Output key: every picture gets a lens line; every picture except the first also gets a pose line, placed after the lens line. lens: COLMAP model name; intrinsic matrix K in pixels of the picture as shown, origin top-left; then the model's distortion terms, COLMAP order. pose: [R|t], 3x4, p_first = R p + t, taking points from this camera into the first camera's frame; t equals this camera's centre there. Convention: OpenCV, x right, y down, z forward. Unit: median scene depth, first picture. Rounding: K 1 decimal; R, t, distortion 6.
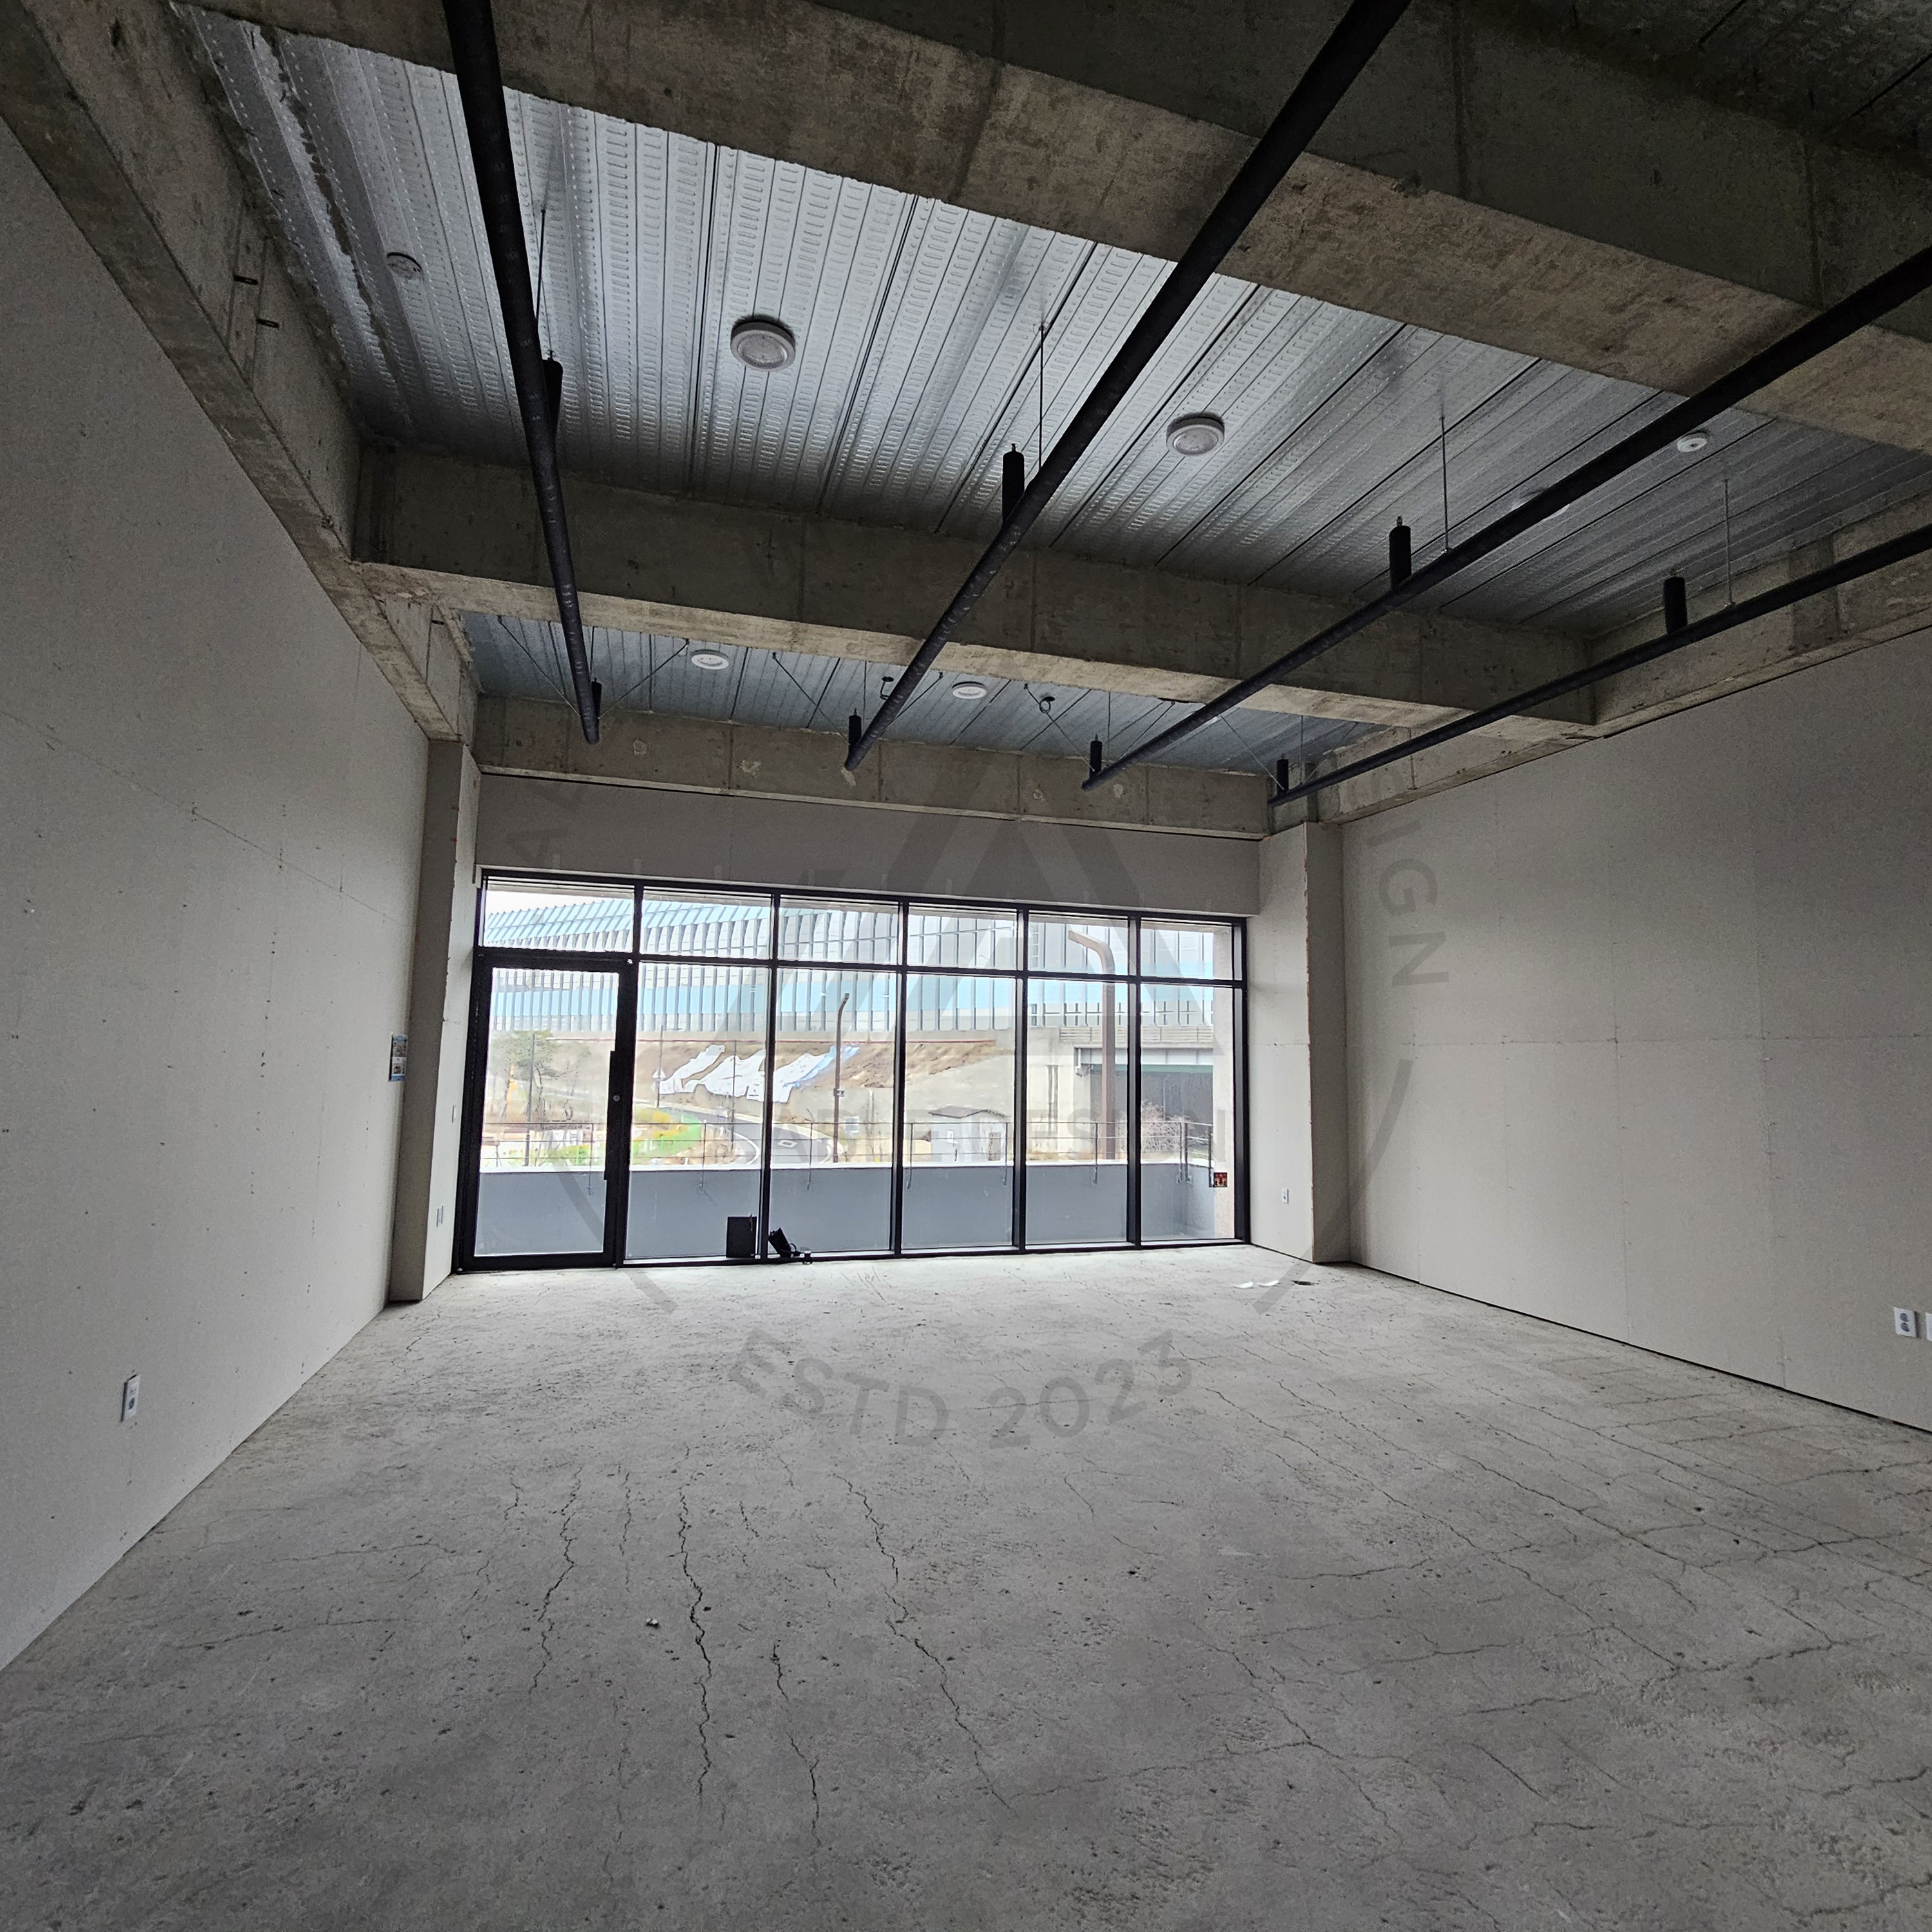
lens RADIAL K [[1047.7, 0, 967.5], [0, 1047.7, 957.0], [0, 0, 1]] dist [0.002266, -0.000624]
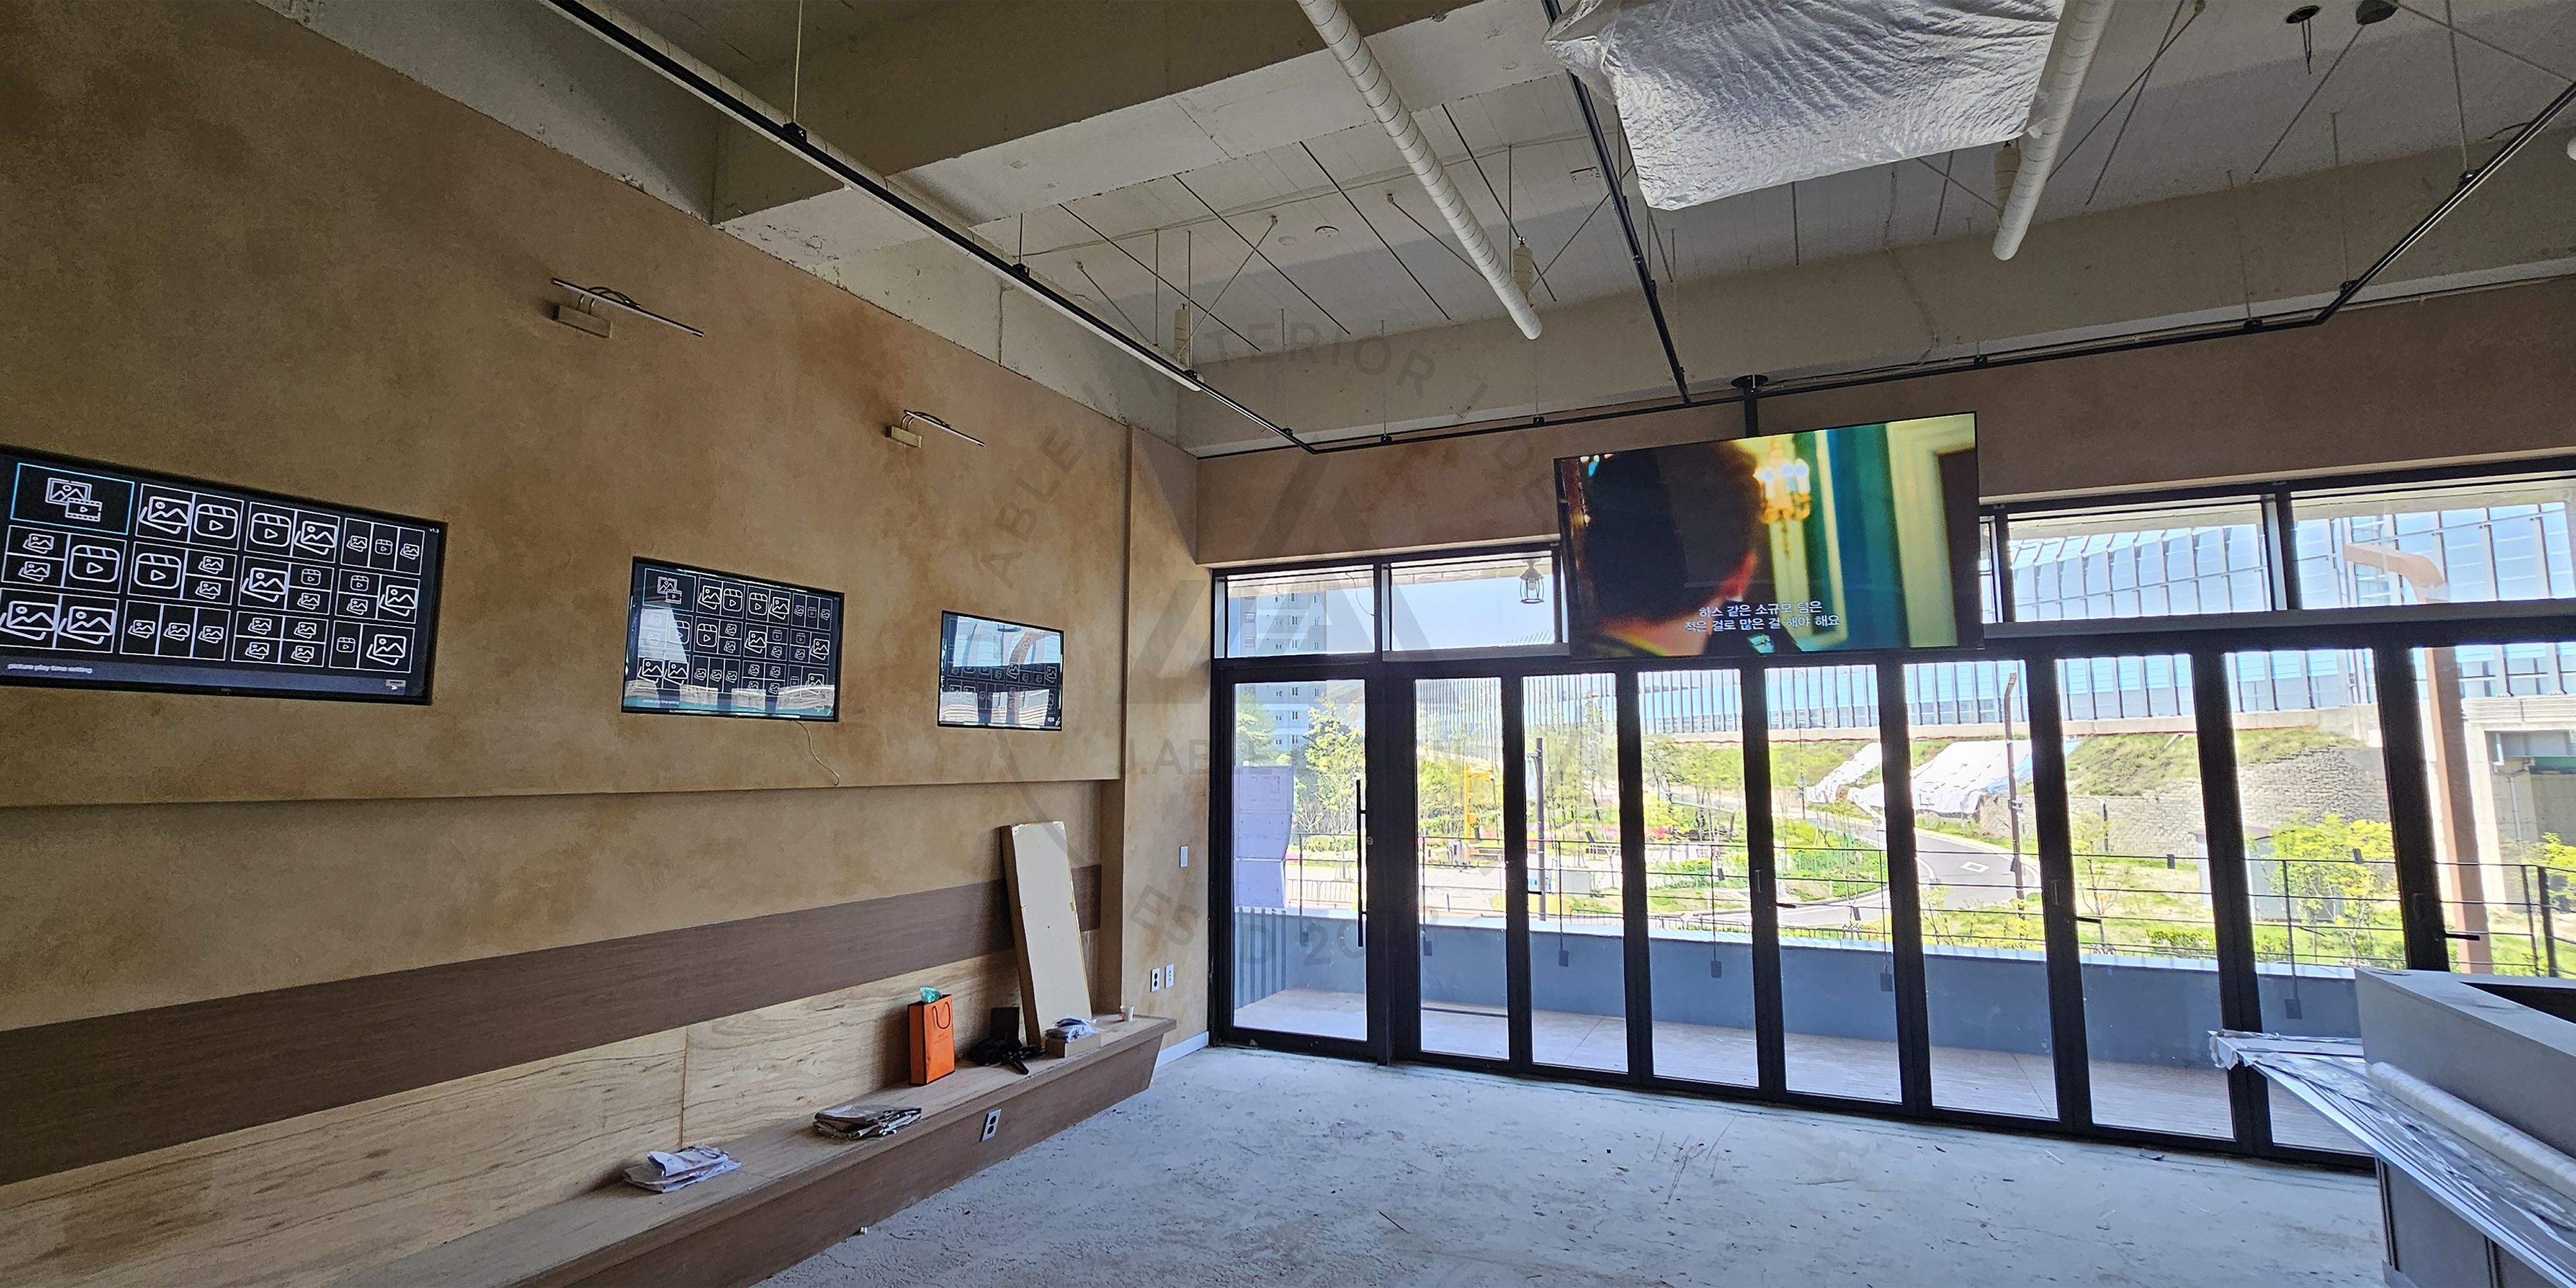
lens RADIAL K [[1125.2, 0, 1288.0], [0, 1125.2, 644.0], [0, 0, 1]] dist [0.000720, -0.000003]
pose [[0.741789, -0.088887, -0.664716, 0.244499], [0.084154, 0.995680, -0.039233, 0.024521], [0.665332, -0.026836, 0.746065, 0.478343]]
